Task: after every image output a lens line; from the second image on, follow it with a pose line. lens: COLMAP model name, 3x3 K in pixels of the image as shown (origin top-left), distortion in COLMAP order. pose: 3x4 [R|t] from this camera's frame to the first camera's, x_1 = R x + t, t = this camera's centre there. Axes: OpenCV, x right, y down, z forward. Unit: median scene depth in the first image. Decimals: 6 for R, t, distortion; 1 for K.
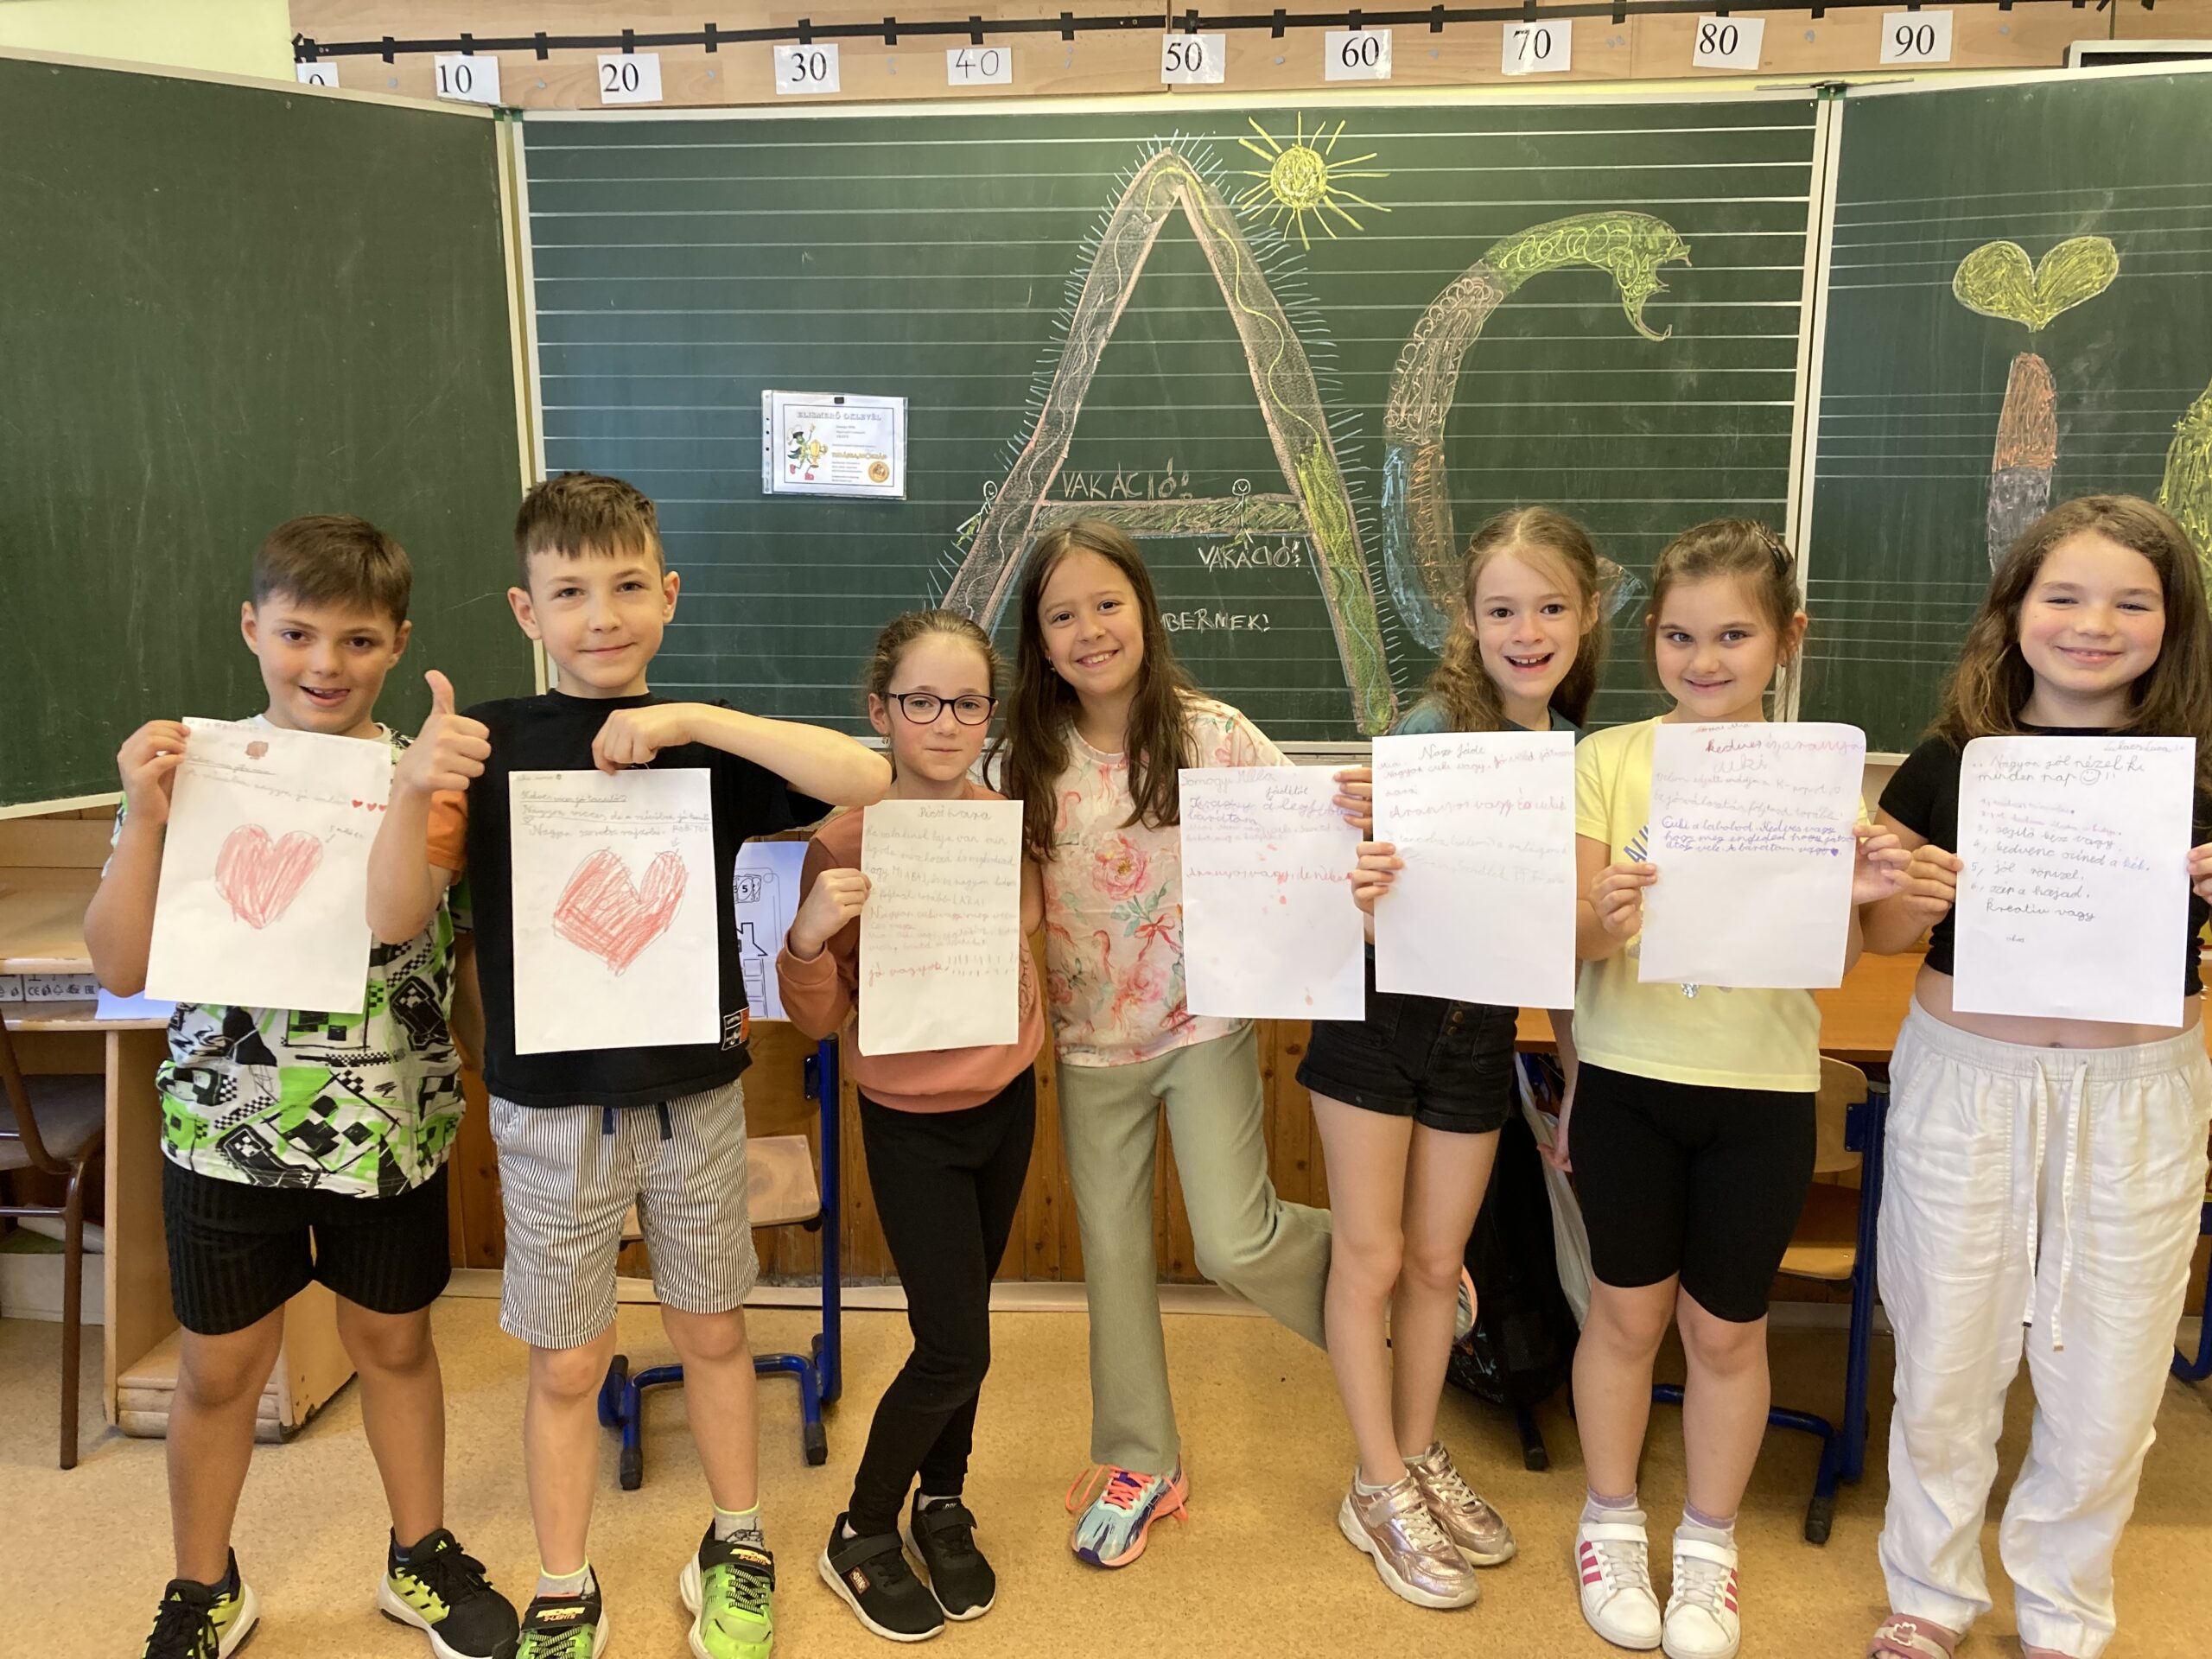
lens RADIAL K [[1819.5, 0, 1099.3], [0, 1819.5, 811.2], [0, 0, 1]] dist [0.050772, -0.059675]
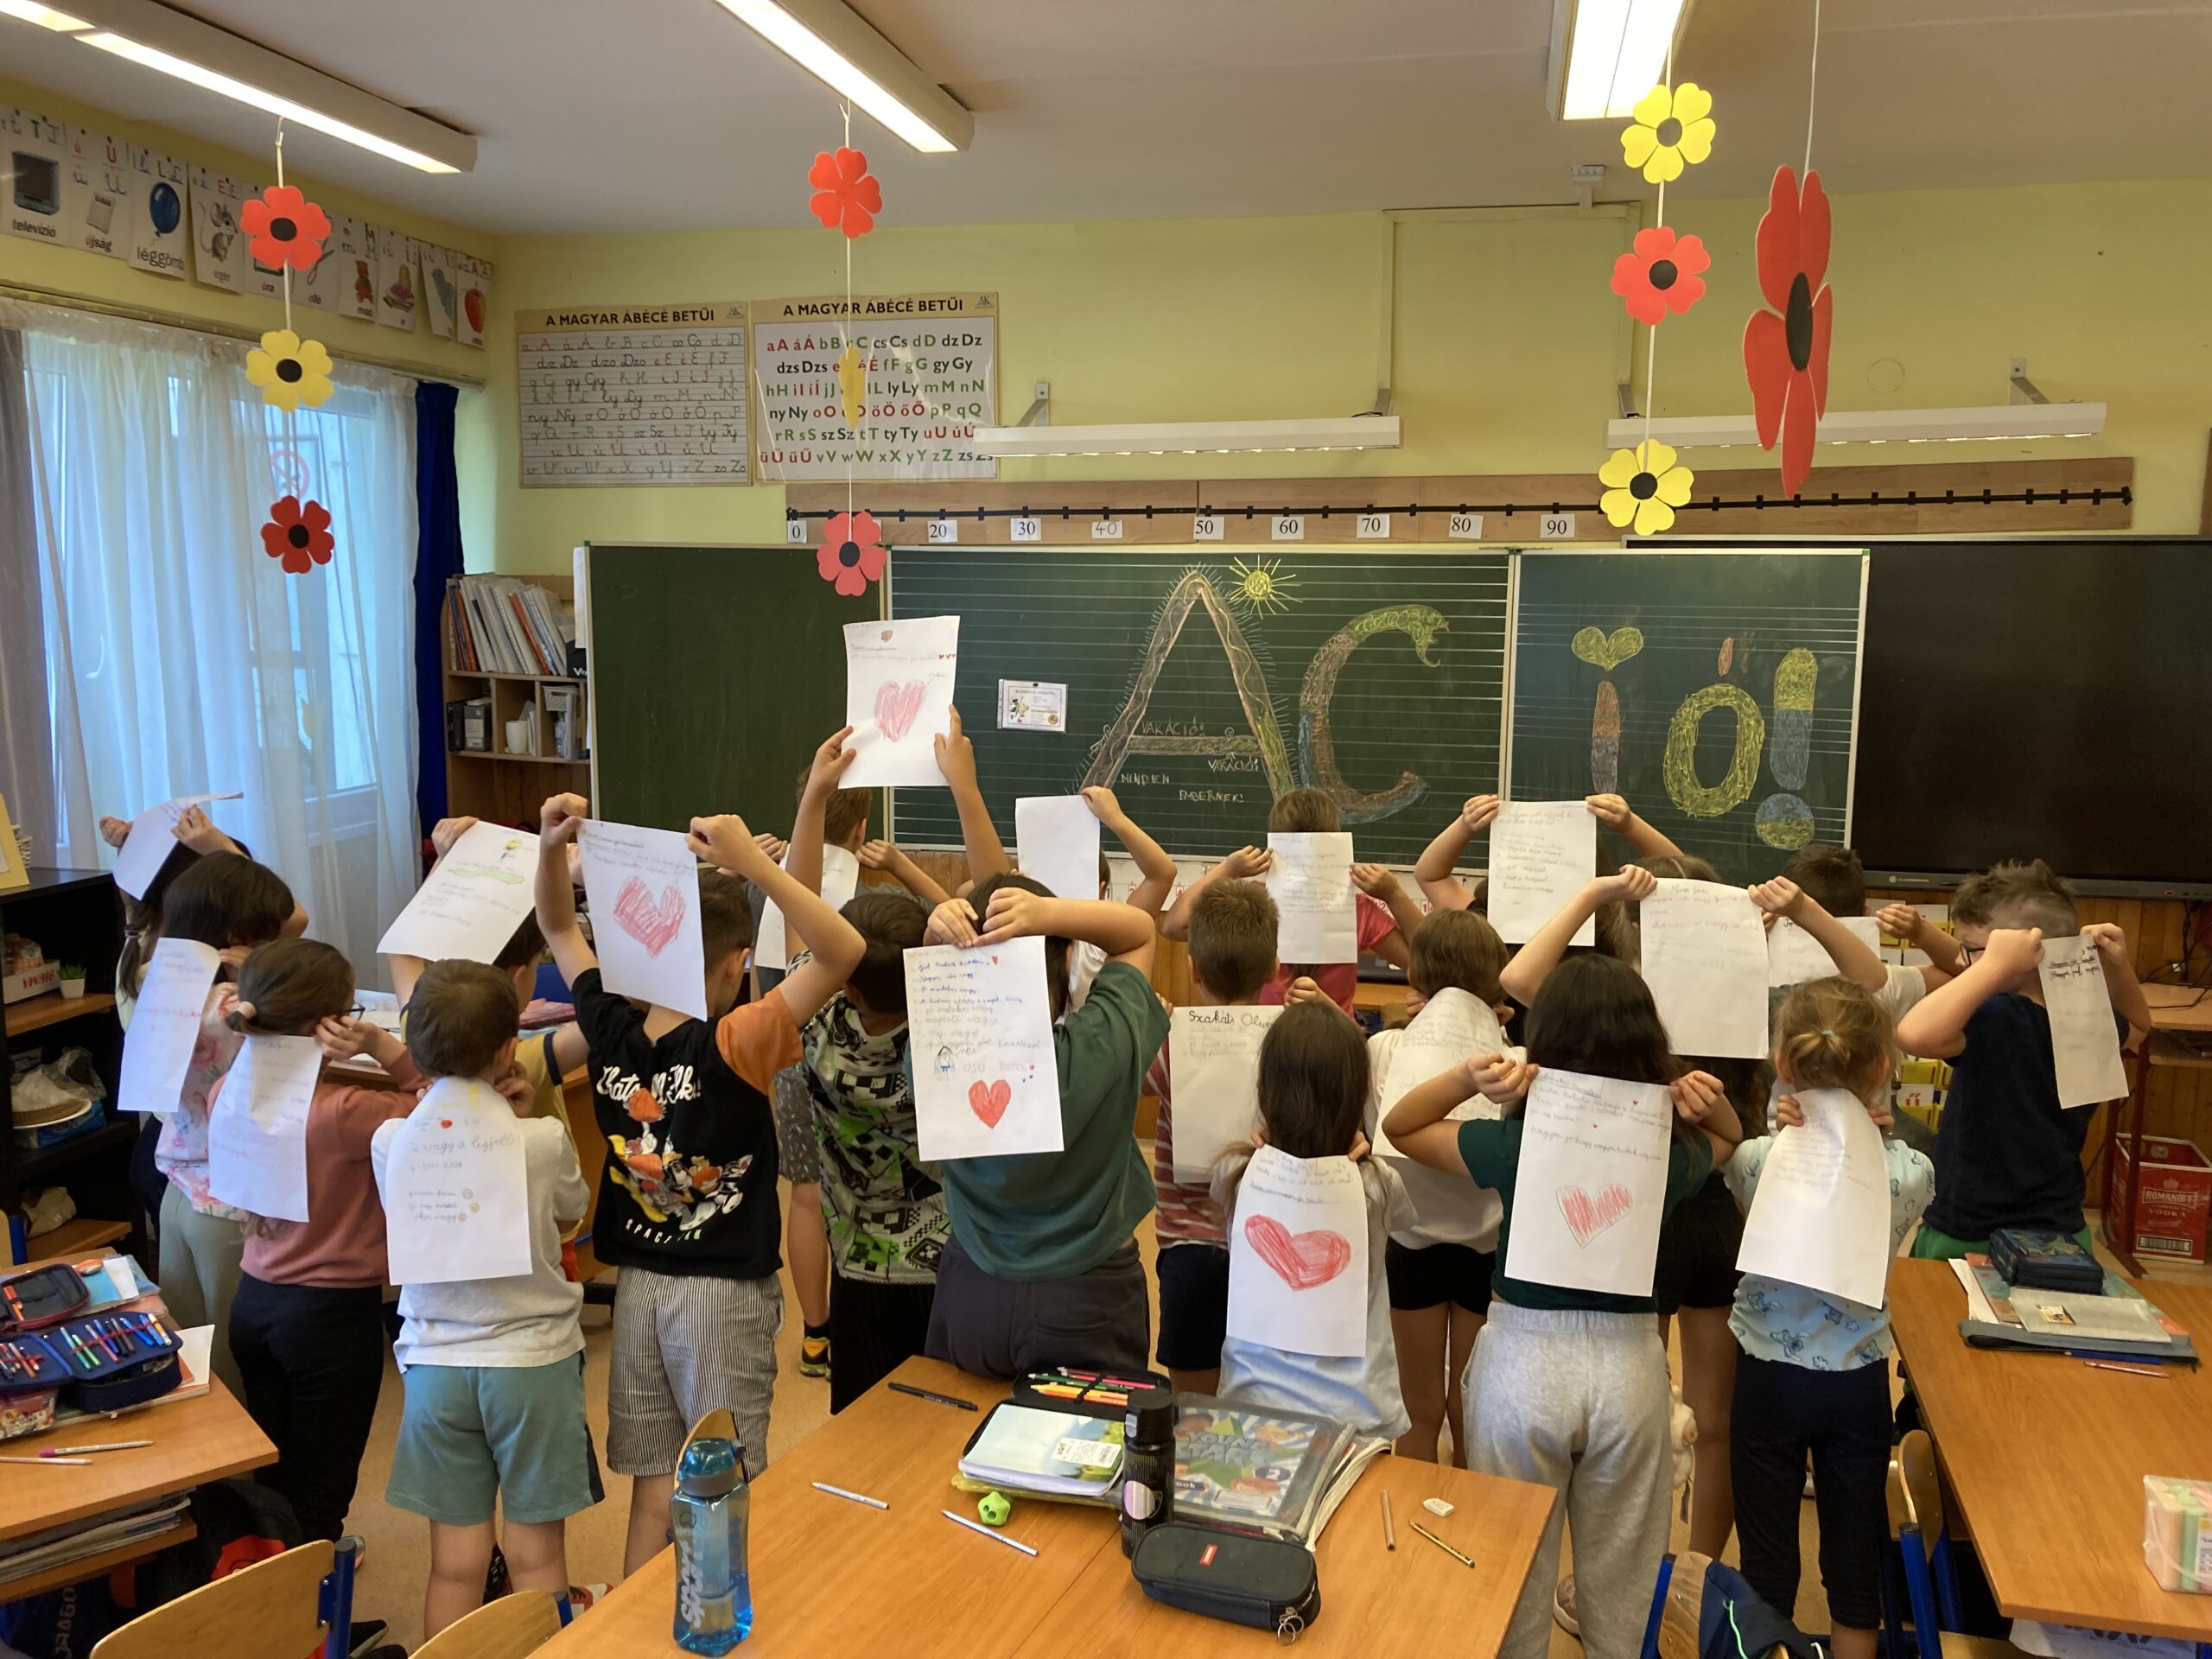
lens RADIAL K [[1819.5, 0, 1106.7], [0, 1819.5, 817.1], [0, 0, 1]] dist [0.050772, -0.059675]
pose [[0.990395, 0.029847, -0.135007, 0.222226], [-0.037478, 0.997819, -0.054342, 0.031259], [0.133090, 0.058880, 0.989353, -1.021454]]
